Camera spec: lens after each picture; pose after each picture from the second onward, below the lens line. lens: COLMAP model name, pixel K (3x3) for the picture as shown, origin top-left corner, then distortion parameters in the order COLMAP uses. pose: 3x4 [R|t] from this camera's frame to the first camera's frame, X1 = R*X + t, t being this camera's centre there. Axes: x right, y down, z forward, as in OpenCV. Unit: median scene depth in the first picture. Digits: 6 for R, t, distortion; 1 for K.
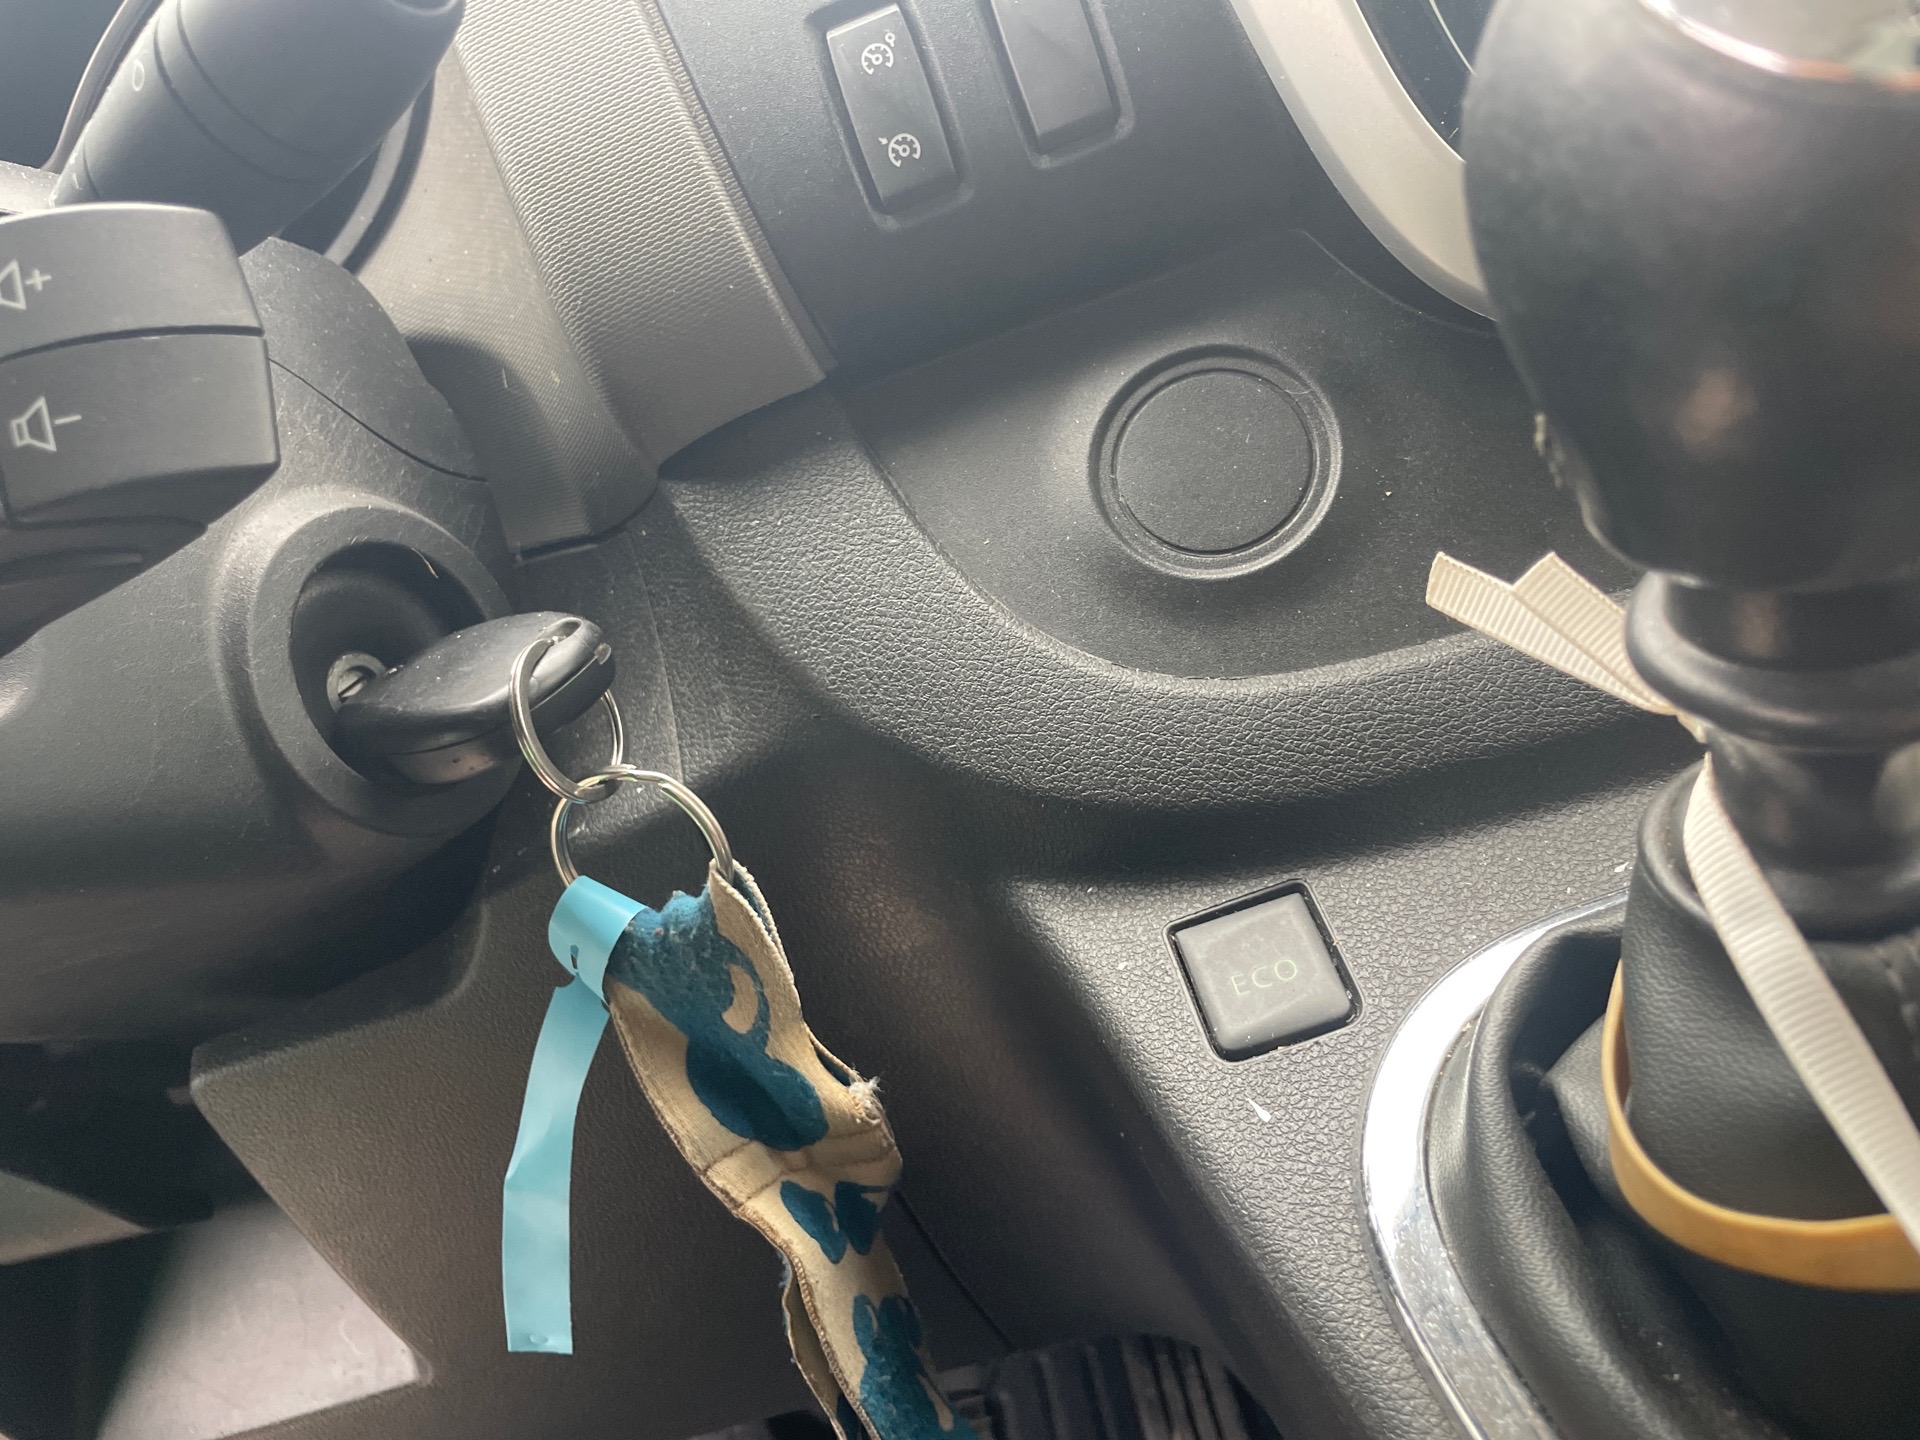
lens RADIAL K [[1458.0, 0, 955.3], [0, 1458.0, 735.4], [0, 0, 1]] dist [0.080551, -0.100541]
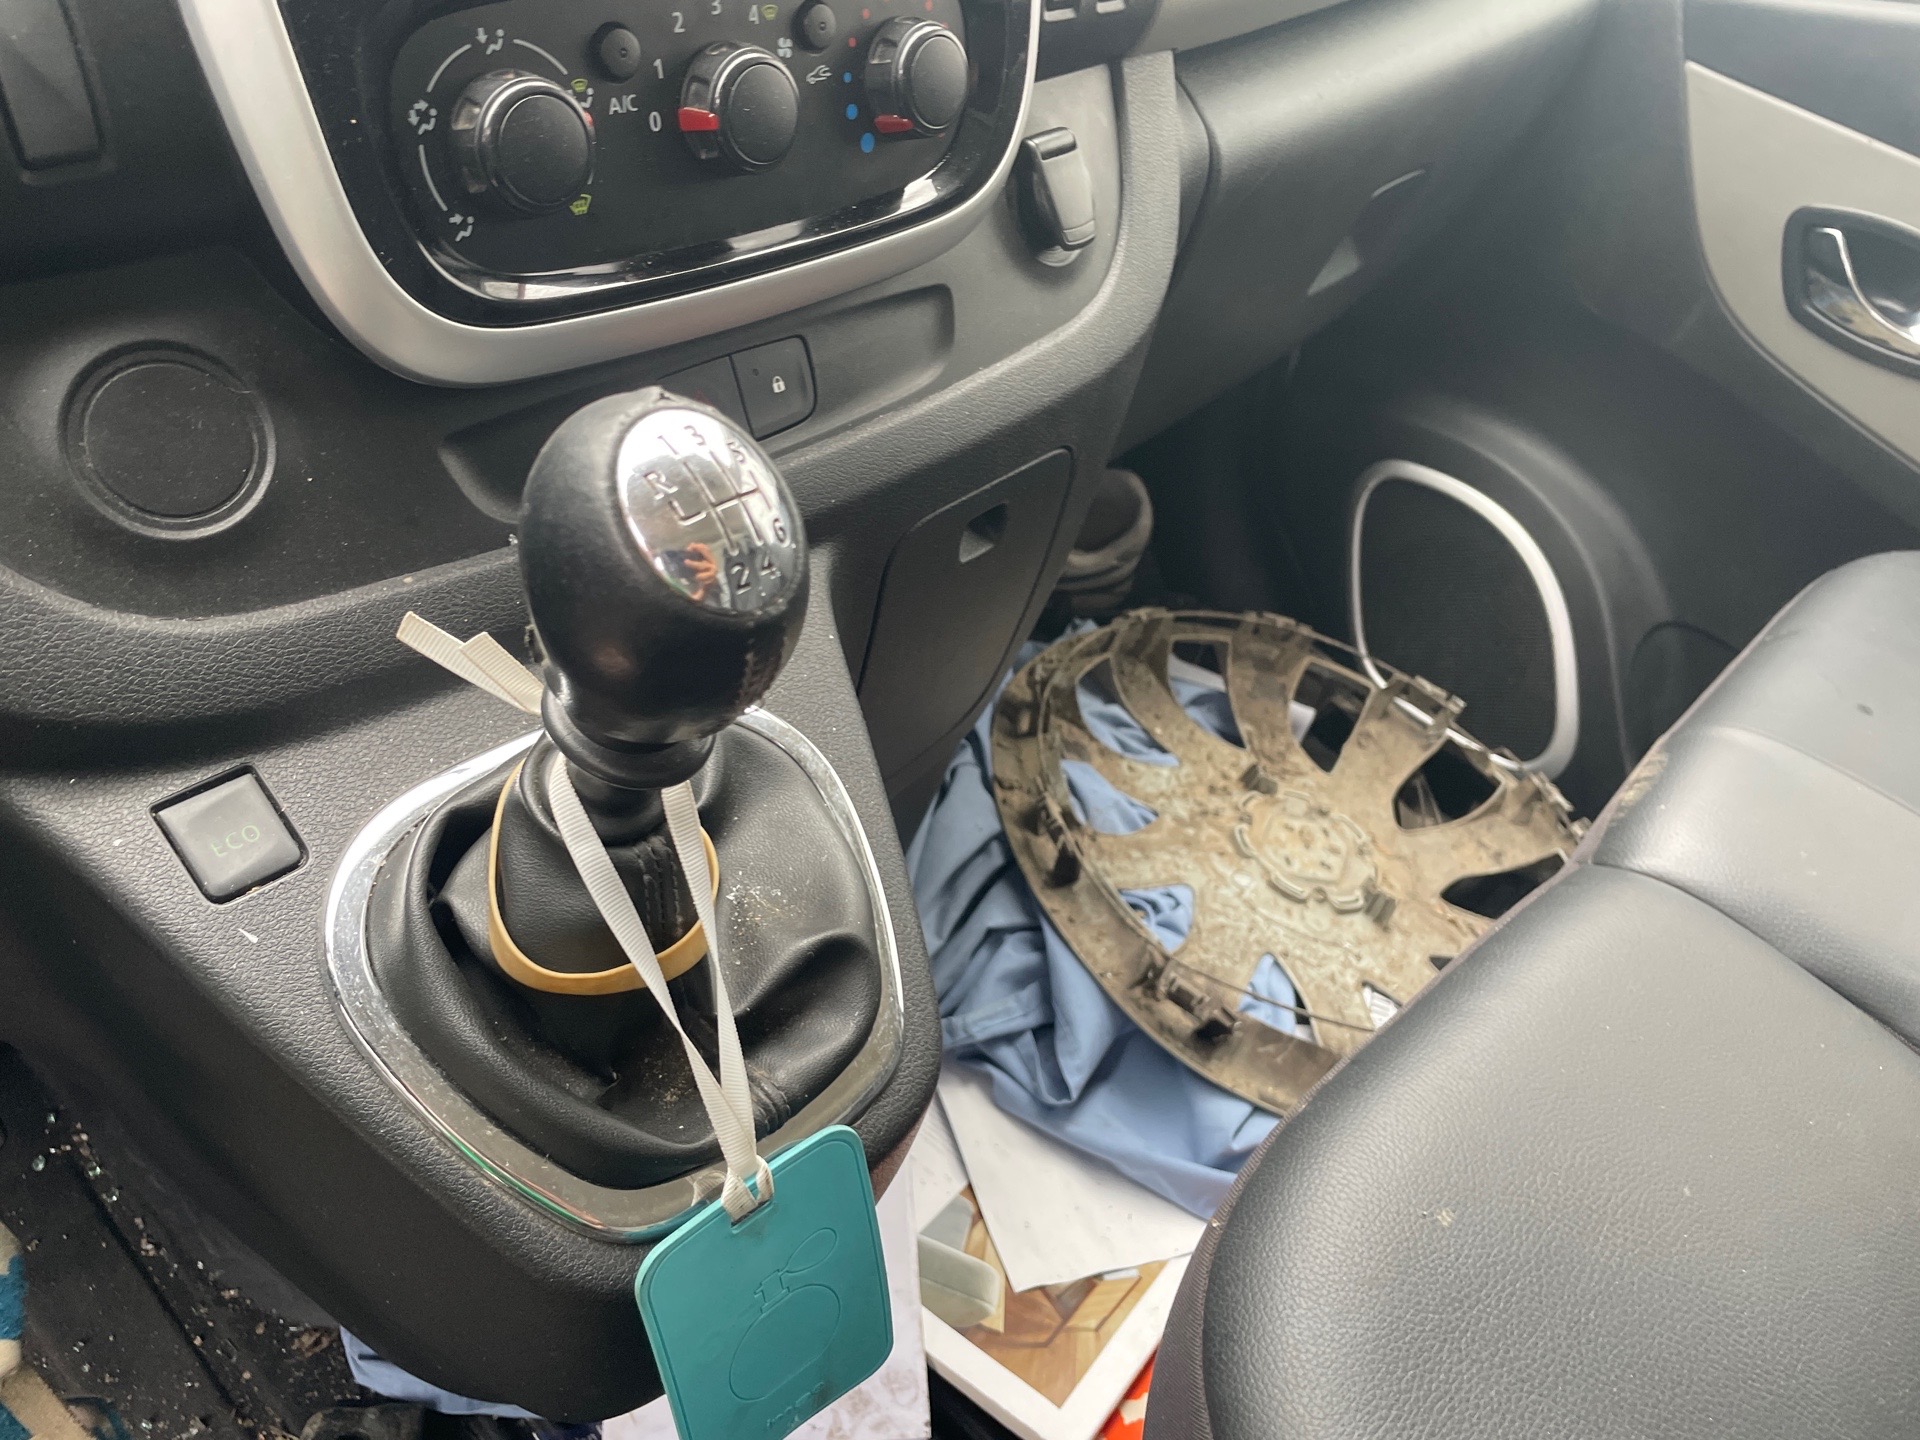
lens RADIAL K [[1448.2, 0, 957.3], [0, 1448.2, 697.4], [0, 0, 1]] dist [0.087121, -0.146616]
pose [[0.600359, -0.099861, 0.793471, -0.478834], [-0.145661, 0.961923, 0.231272, -0.395064], [-0.786353, -0.254424, 0.562954, -0.326541]]
